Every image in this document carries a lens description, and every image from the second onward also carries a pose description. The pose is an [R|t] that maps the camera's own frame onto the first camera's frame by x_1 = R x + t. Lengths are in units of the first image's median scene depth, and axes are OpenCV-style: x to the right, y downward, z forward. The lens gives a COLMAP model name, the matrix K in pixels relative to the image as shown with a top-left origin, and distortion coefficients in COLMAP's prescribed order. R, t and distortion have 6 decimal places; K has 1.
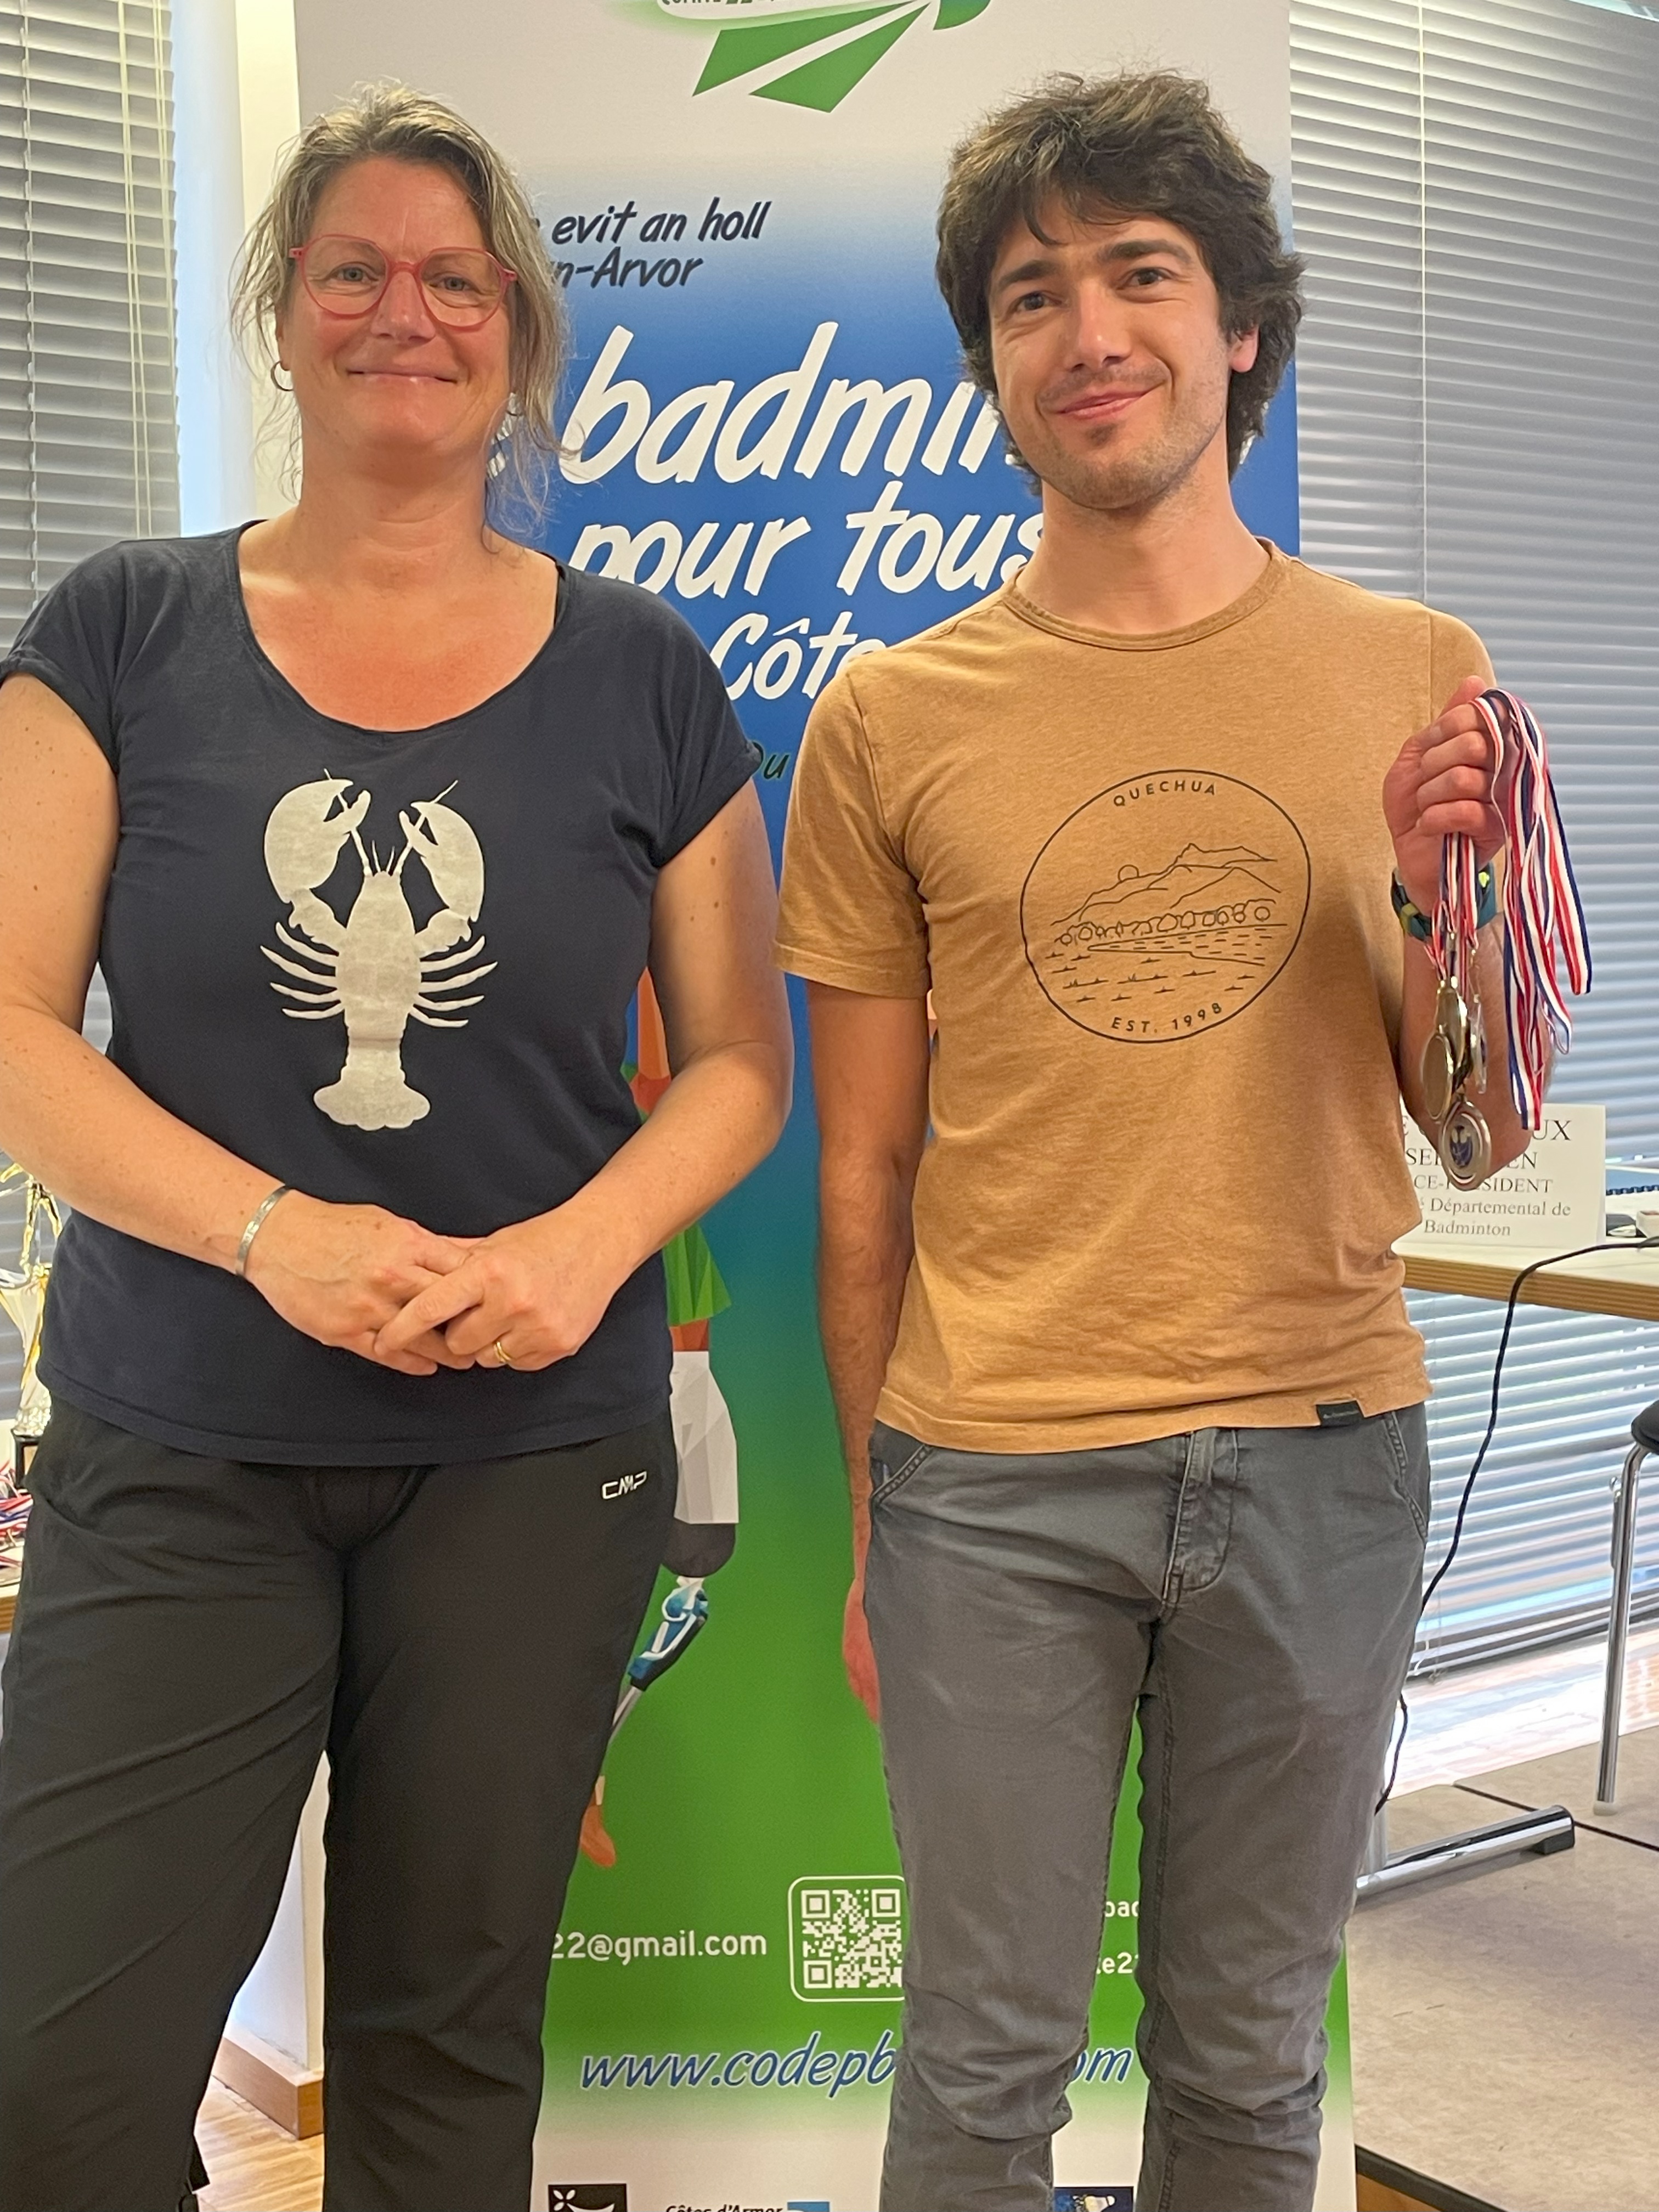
lens RADIAL K [[2945.7, 0, 836.4], [0, 2945.7, 1121.2], [0, 0, 1]] dist [0.070361, 0.000000]
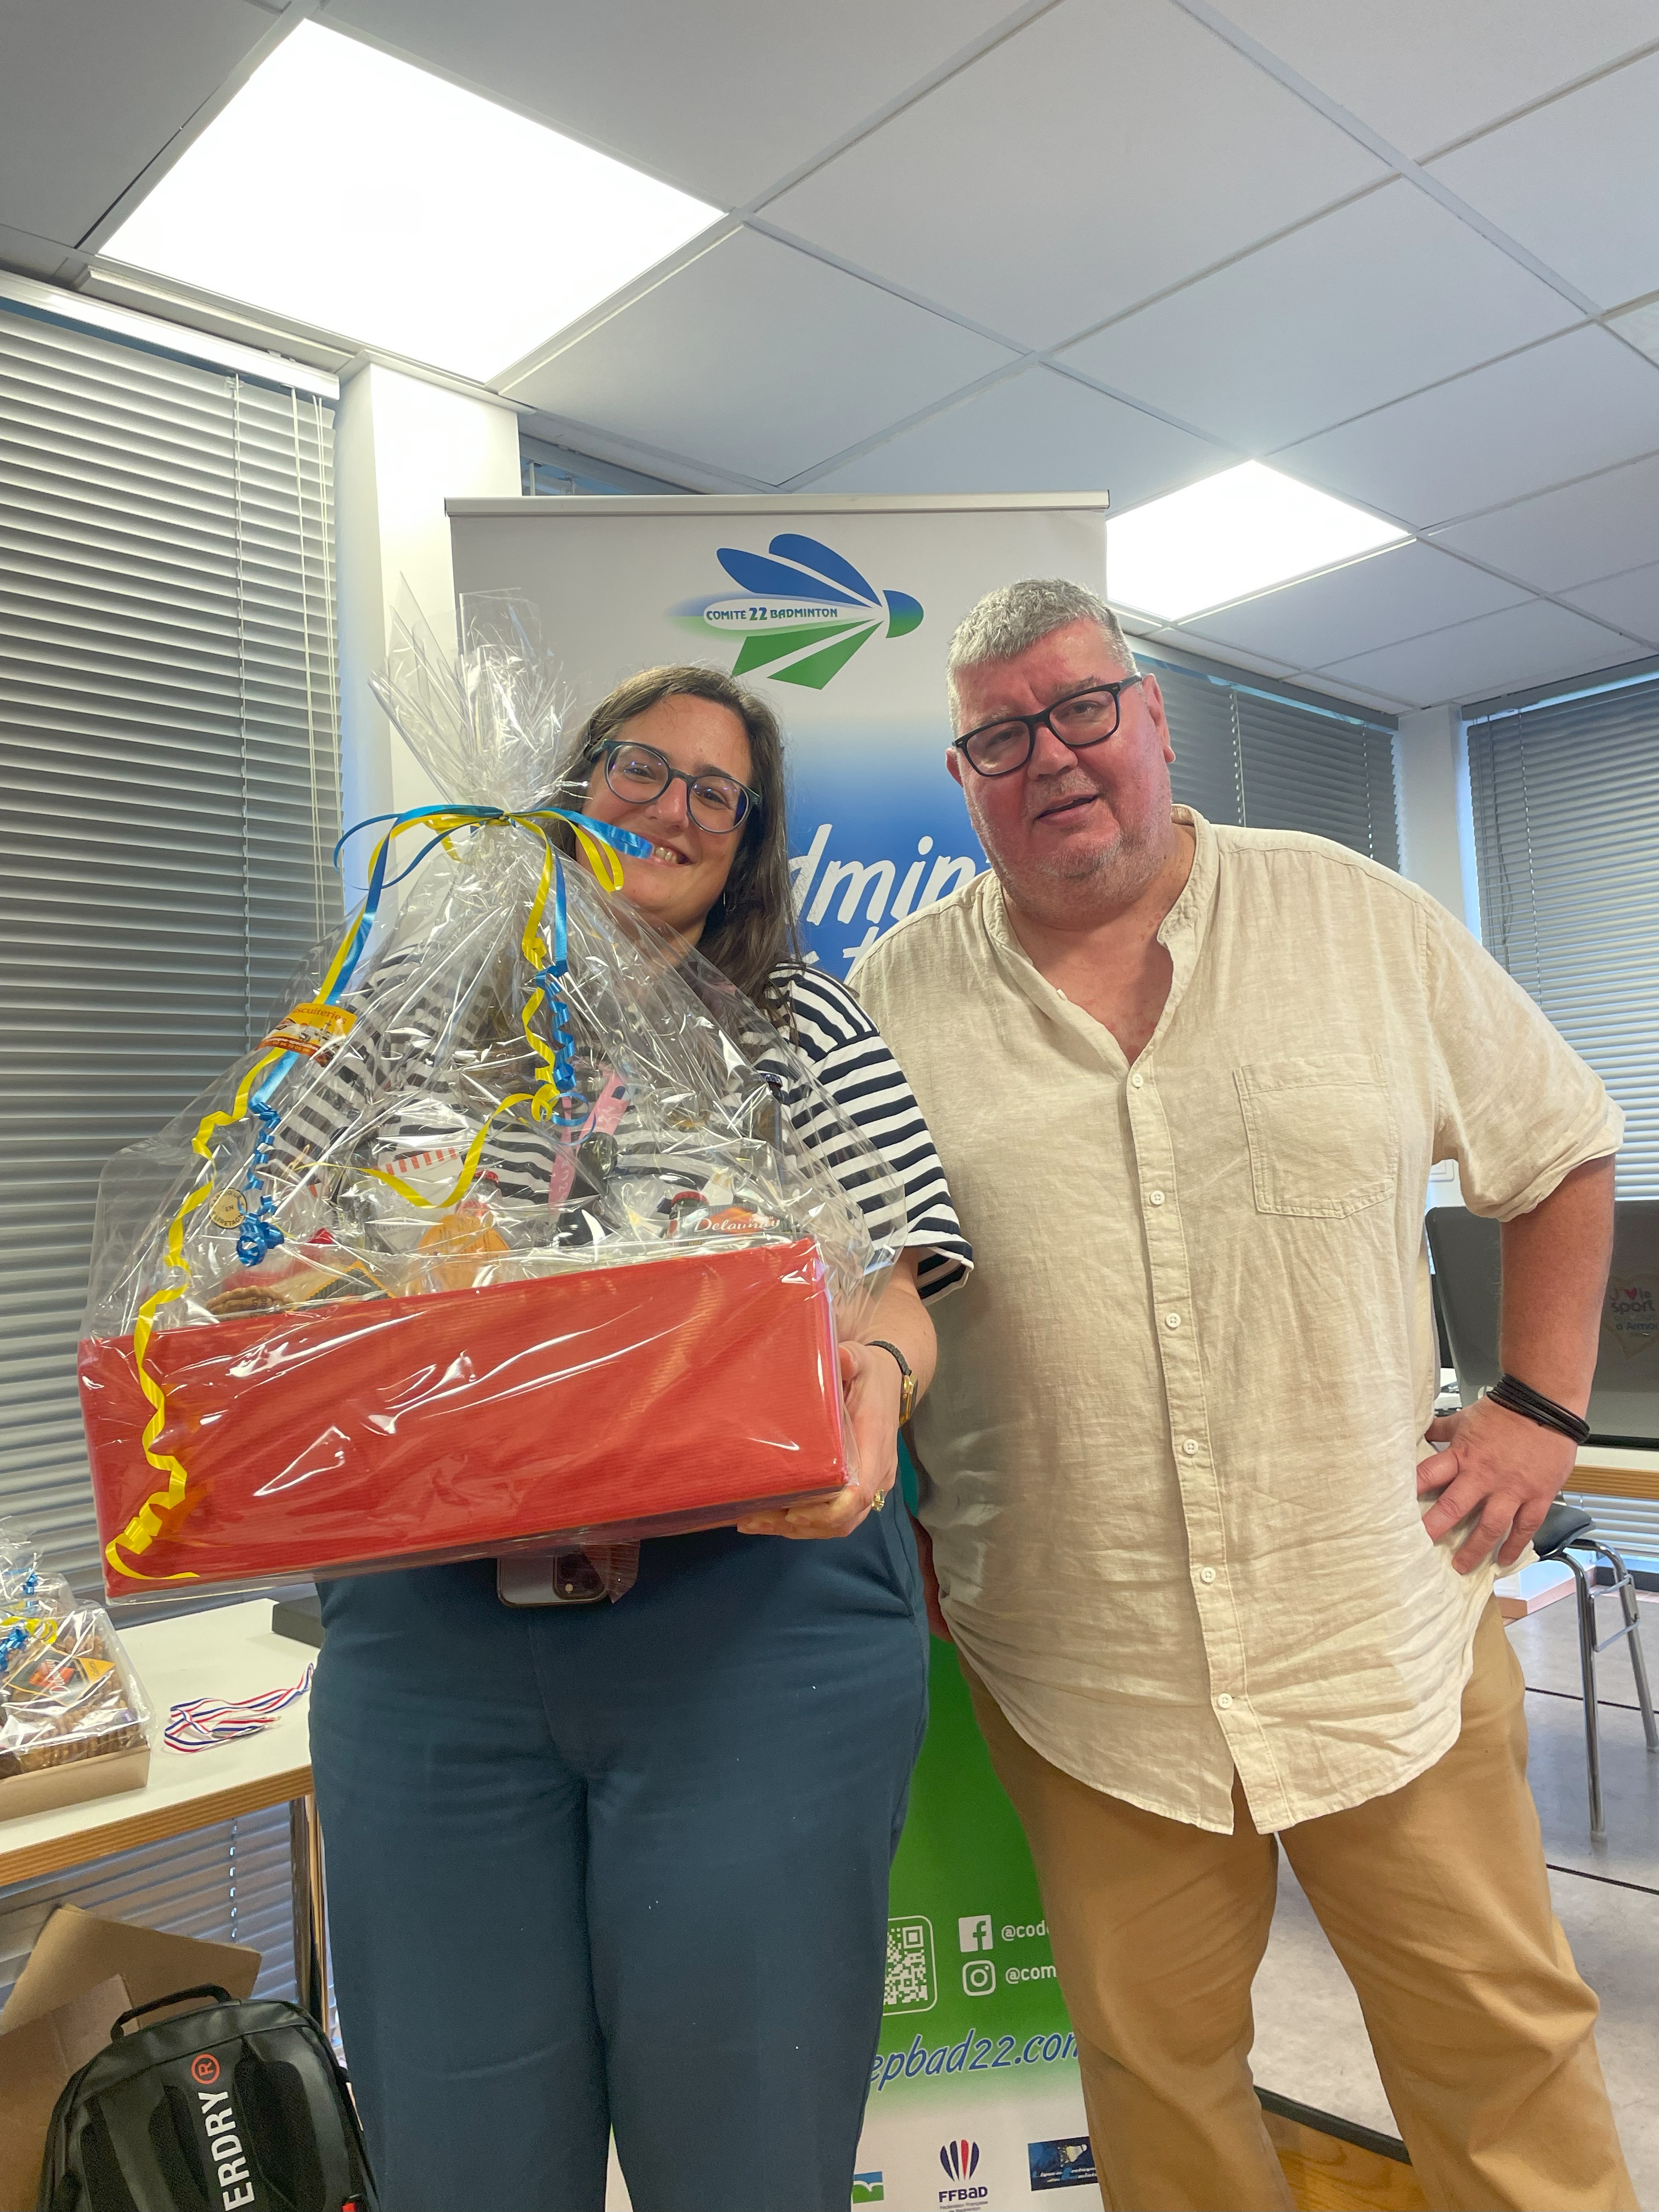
lens RADIAL K [[1669.3, 0, 836.8], [0, 1669.3, 1108.9], [0, 0, 1]] dist [0.083300, -0.106545]
pose [[0.991138, -0.029260, 0.129576, -0.108985], [0.044845, 0.991876, -0.119039, -0.025627], [-0.125041, 0.123795, 0.984398, 0.182397]]
